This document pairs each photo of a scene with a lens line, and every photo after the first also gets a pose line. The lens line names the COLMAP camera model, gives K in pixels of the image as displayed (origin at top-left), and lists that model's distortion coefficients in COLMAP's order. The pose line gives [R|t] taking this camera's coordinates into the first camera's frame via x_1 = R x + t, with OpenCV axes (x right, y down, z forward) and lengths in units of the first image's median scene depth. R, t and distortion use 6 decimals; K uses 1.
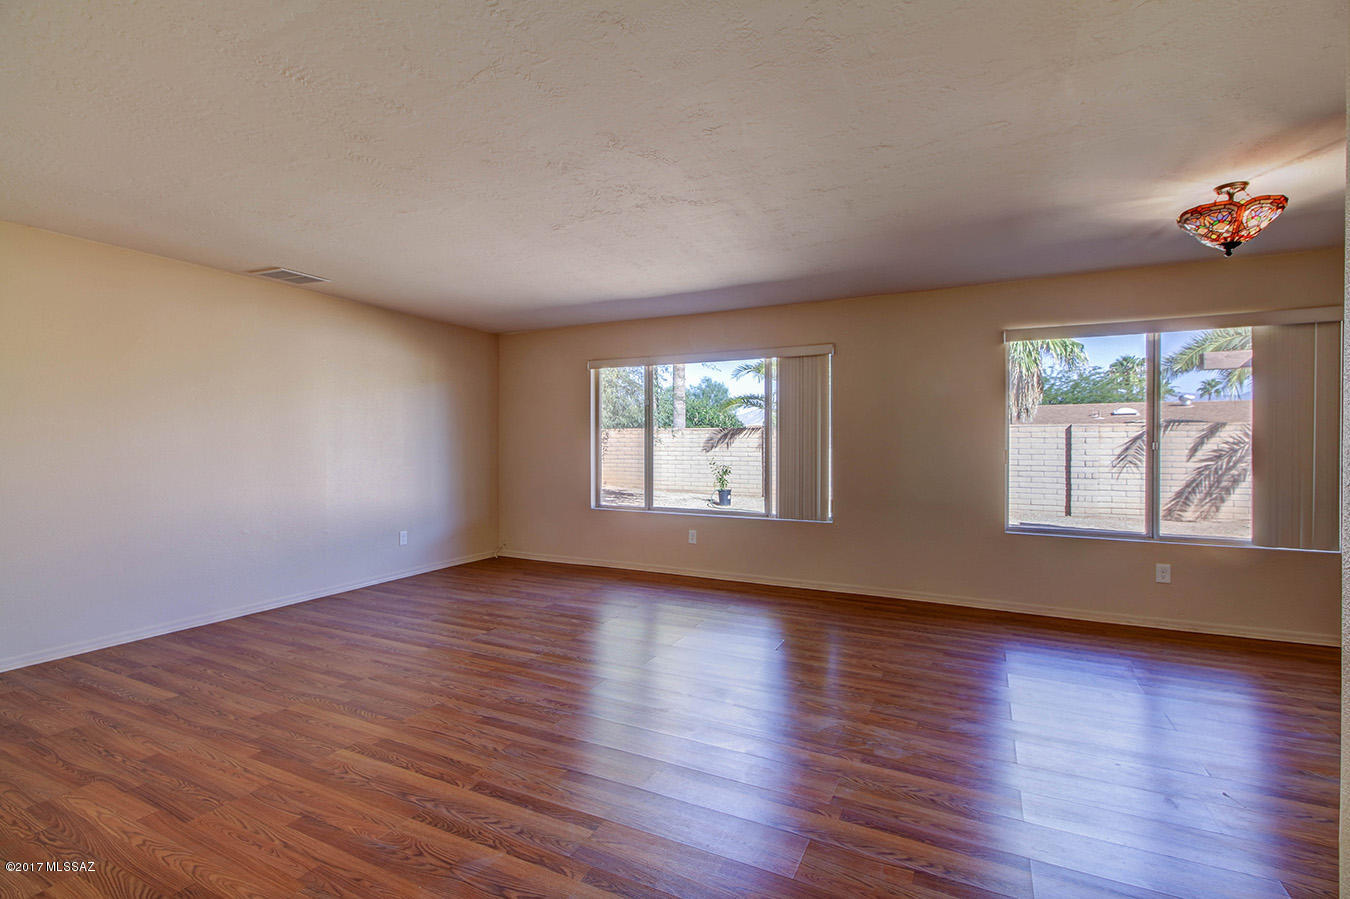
lens RADIAL K [[618.5, 0, 672.9], [0, 618.5, 449.1], [0, 0, 1]] dist [0.013787, -0.007658]
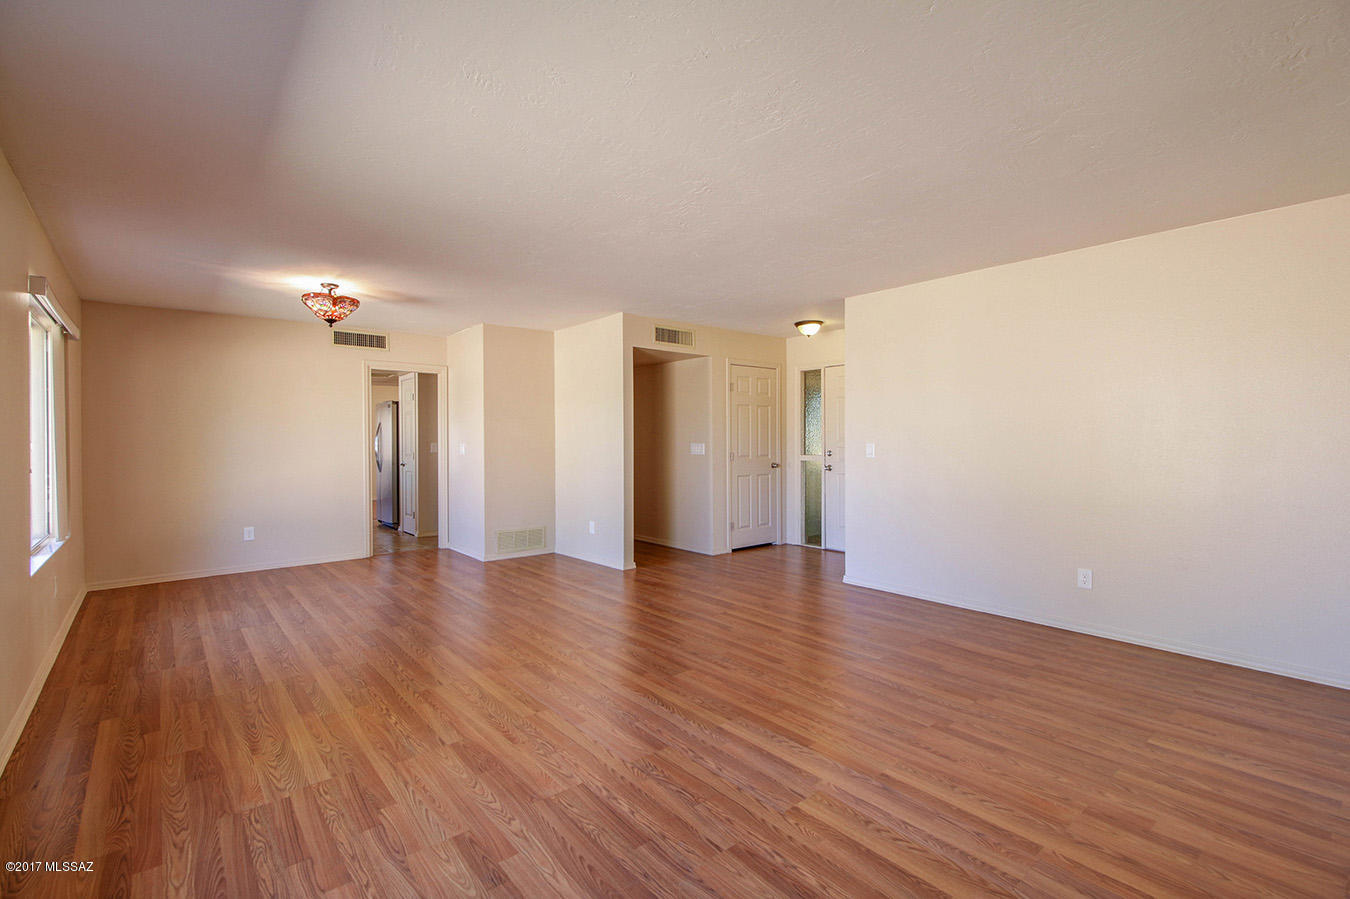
lens RADIAL K [[618.5, 0, 674.4], [0, 618.5, 444.9], [0, 0, 1]] dist [0.013787, -0.007658]
pose [[-0.918122, 0.000972, 0.396297, -0.419925], [0.009473, 0.999765, 0.019493, -0.016627], [-0.396185, 0.021651, -0.917915, 1.542199]]
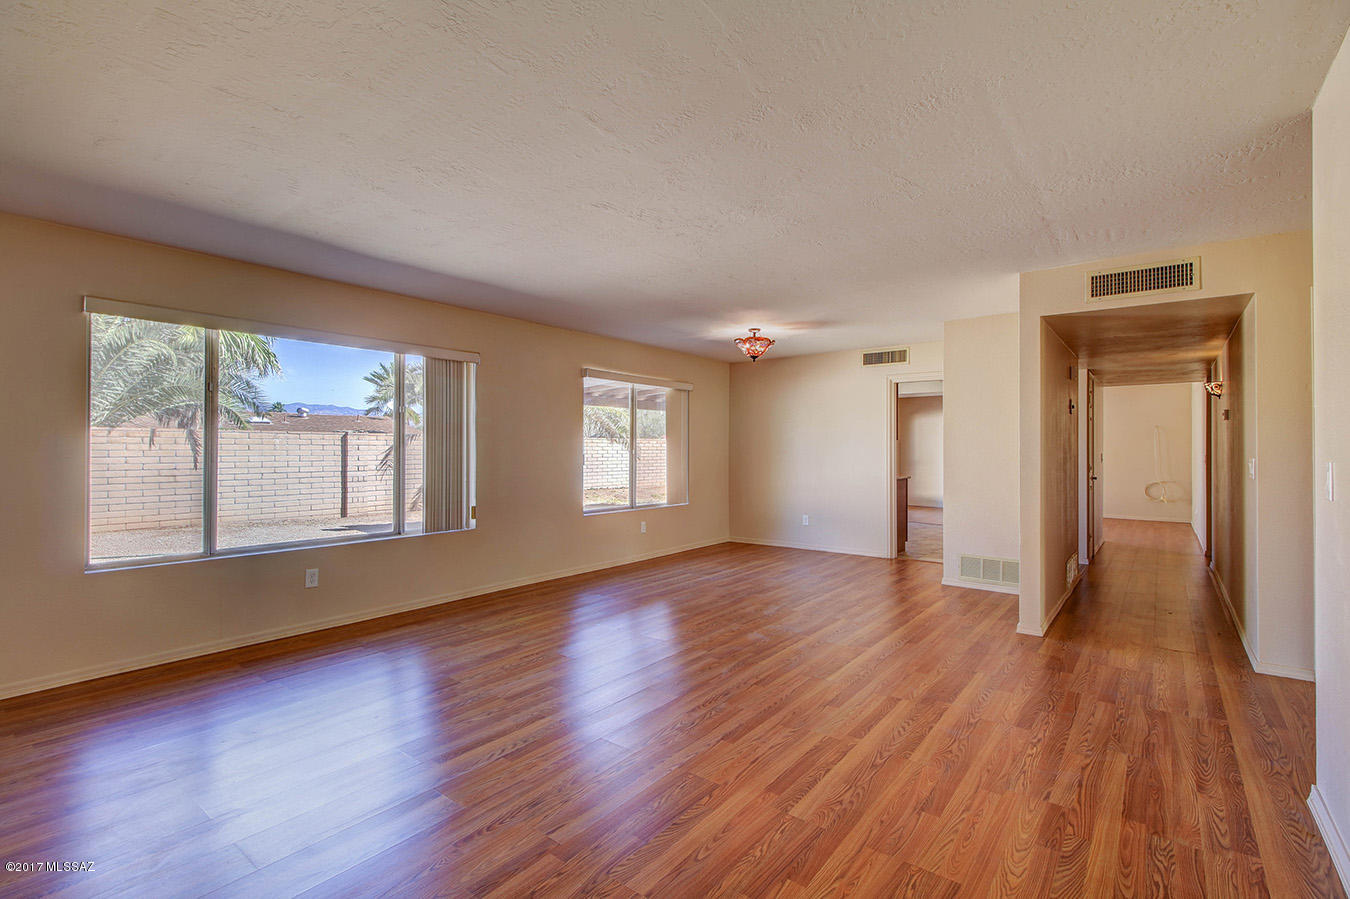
lens RADIAL K [[618.5, 0, 667.9], [0, 618.5, 449.7], [0, 0, 1]] dist [0.013787, -0.007658]
pose [[0.201067, -0.001185, 0.979577, -0.879923], [0.011112, 0.999938, -0.001071, -0.008305], [-0.979515, 0.011100, 0.201067, 0.623381]]
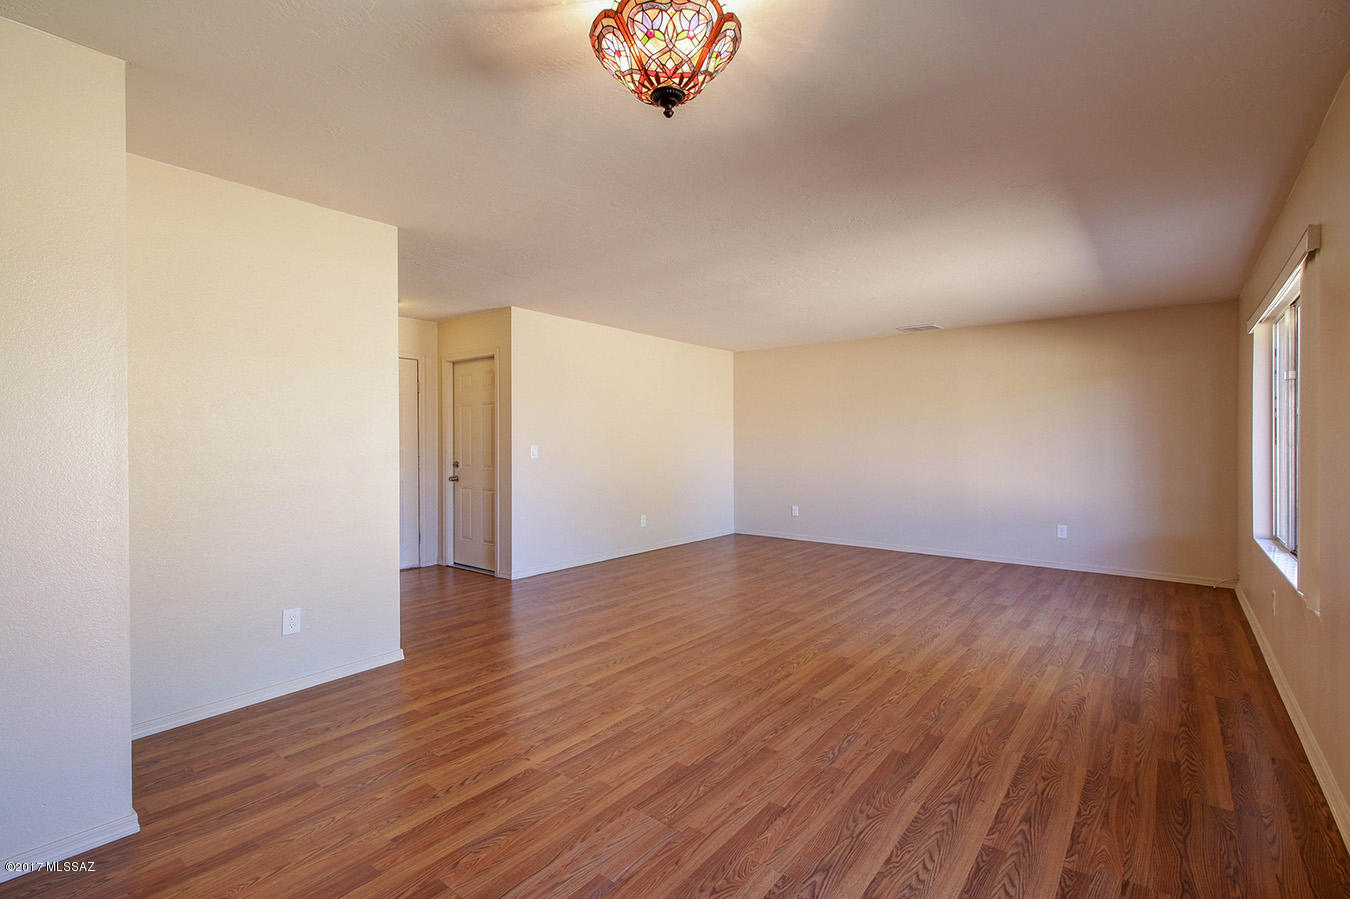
lens RADIAL K [[618.5, 0, 669.6], [0, 618.5, 447.4], [0, 0, 1]] dist [0.013787, -0.007658]
pose [[-0.206214, 0.011459, -0.978440, 1.046284], [-0.010816, 0.999844, 0.013989, -0.009338], [0.978447, 0.013468, -0.206057, 0.806209]]
